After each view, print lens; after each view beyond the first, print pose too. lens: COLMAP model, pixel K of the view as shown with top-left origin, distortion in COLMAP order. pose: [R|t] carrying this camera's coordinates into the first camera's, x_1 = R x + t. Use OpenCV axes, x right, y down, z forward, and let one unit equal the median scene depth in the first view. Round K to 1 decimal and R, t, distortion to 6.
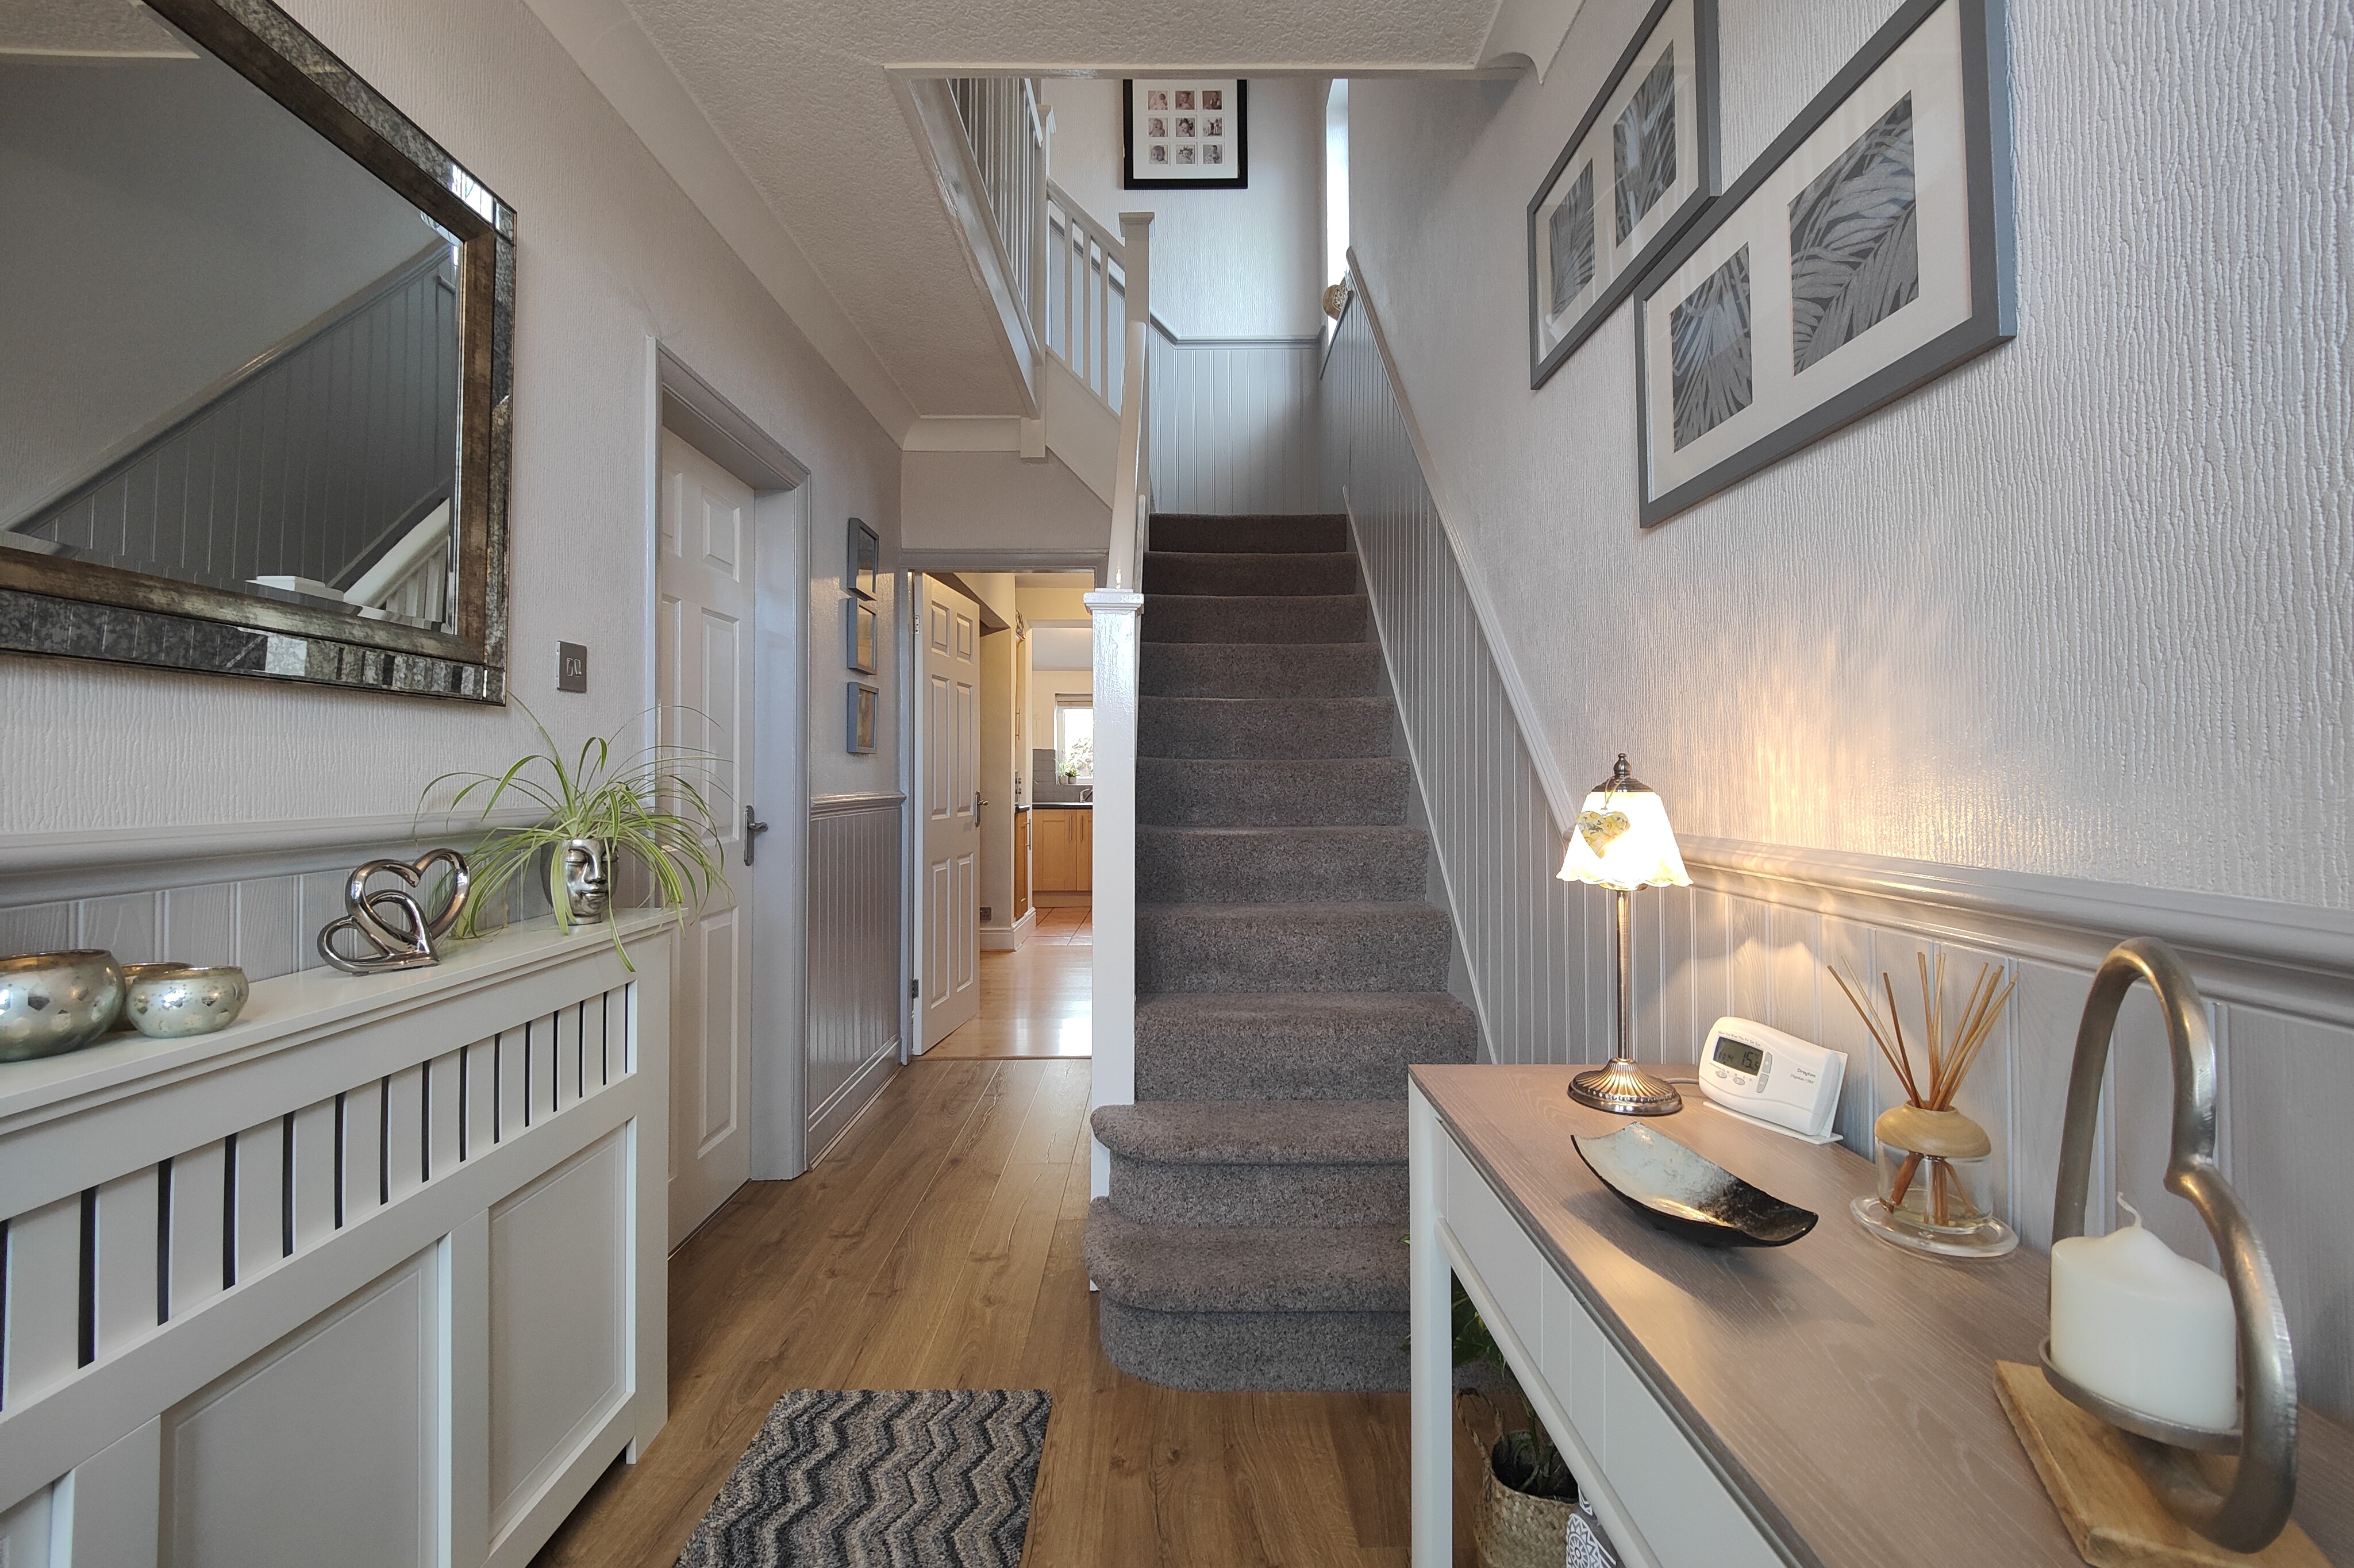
lens RADIAL K [[1038.2, 0, 1172.2], [0, 1038.2, 777.5], [0, 0, 1]] dist [0.019589, -0.013065]
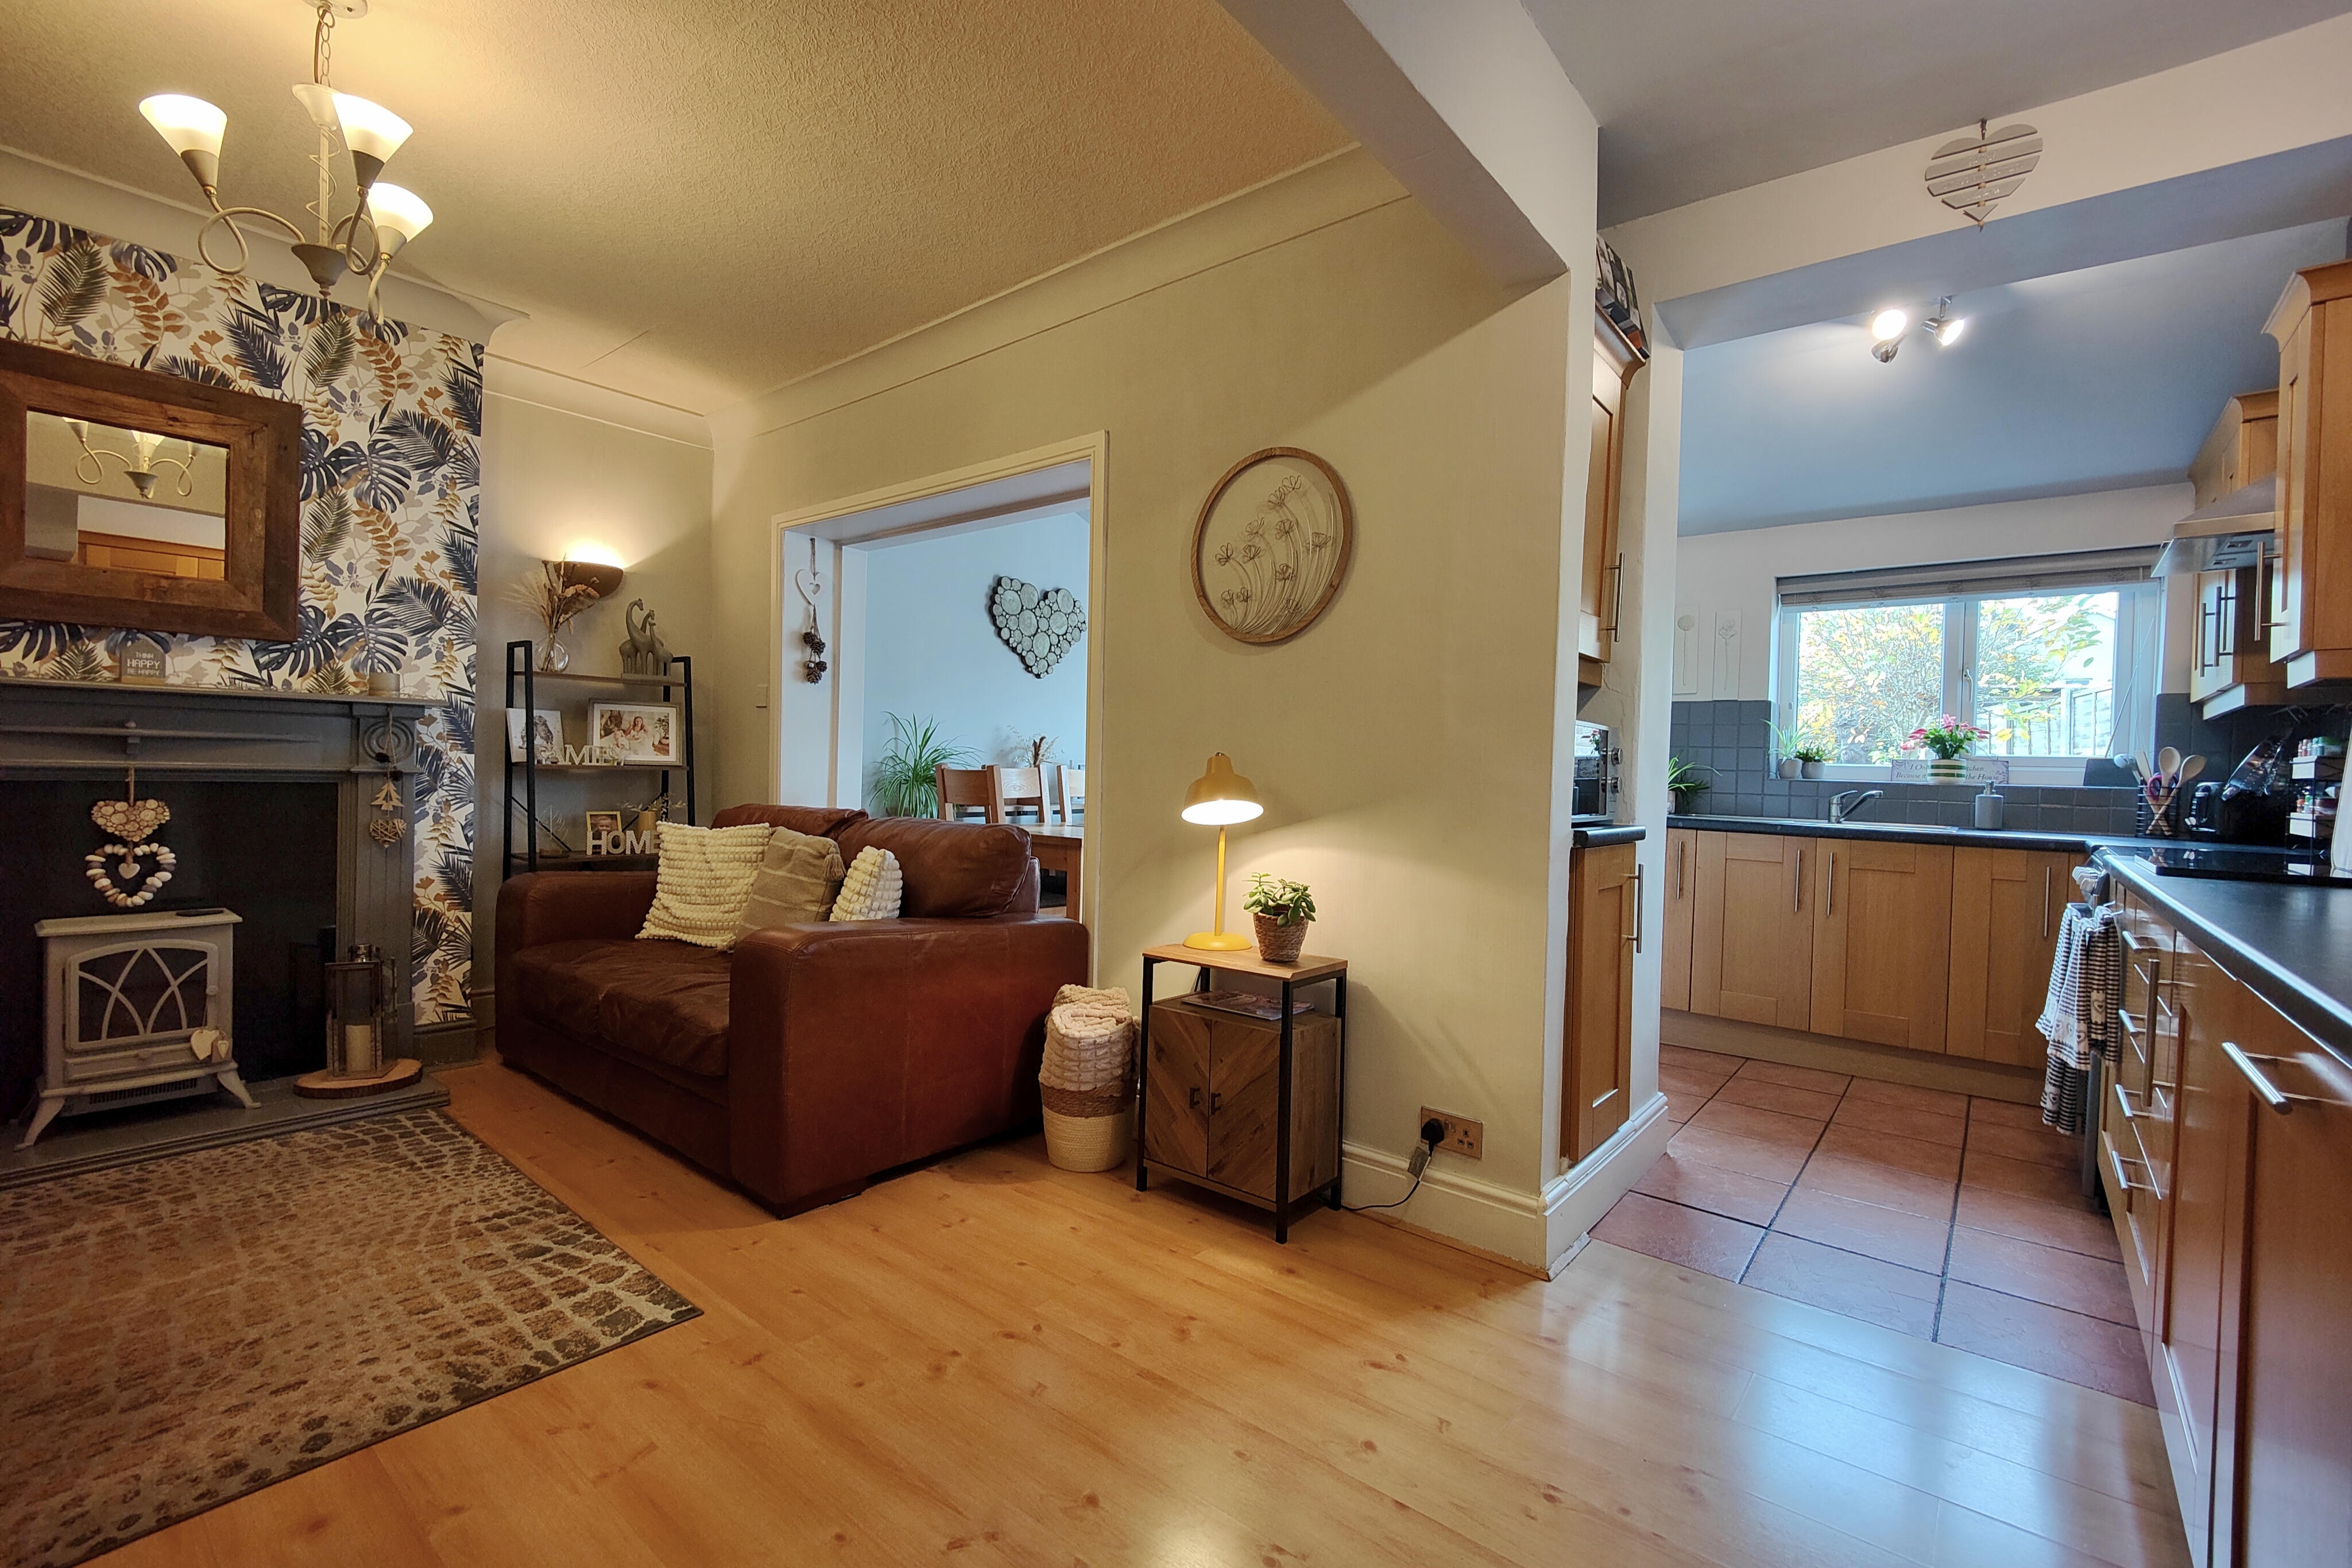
lens RADIAL K [[1021.4, 0, 1185.2], [0, 1021.4, 777.5], [0, 0, 1]] dist [0.014671, -0.013529]
pose [[0.775578, 0.028990, -0.630585, -0.034190], [-0.025276, 0.999570, 0.014865, 0.007494], [0.630745, 0.004409, 0.775978, 0.594511]]
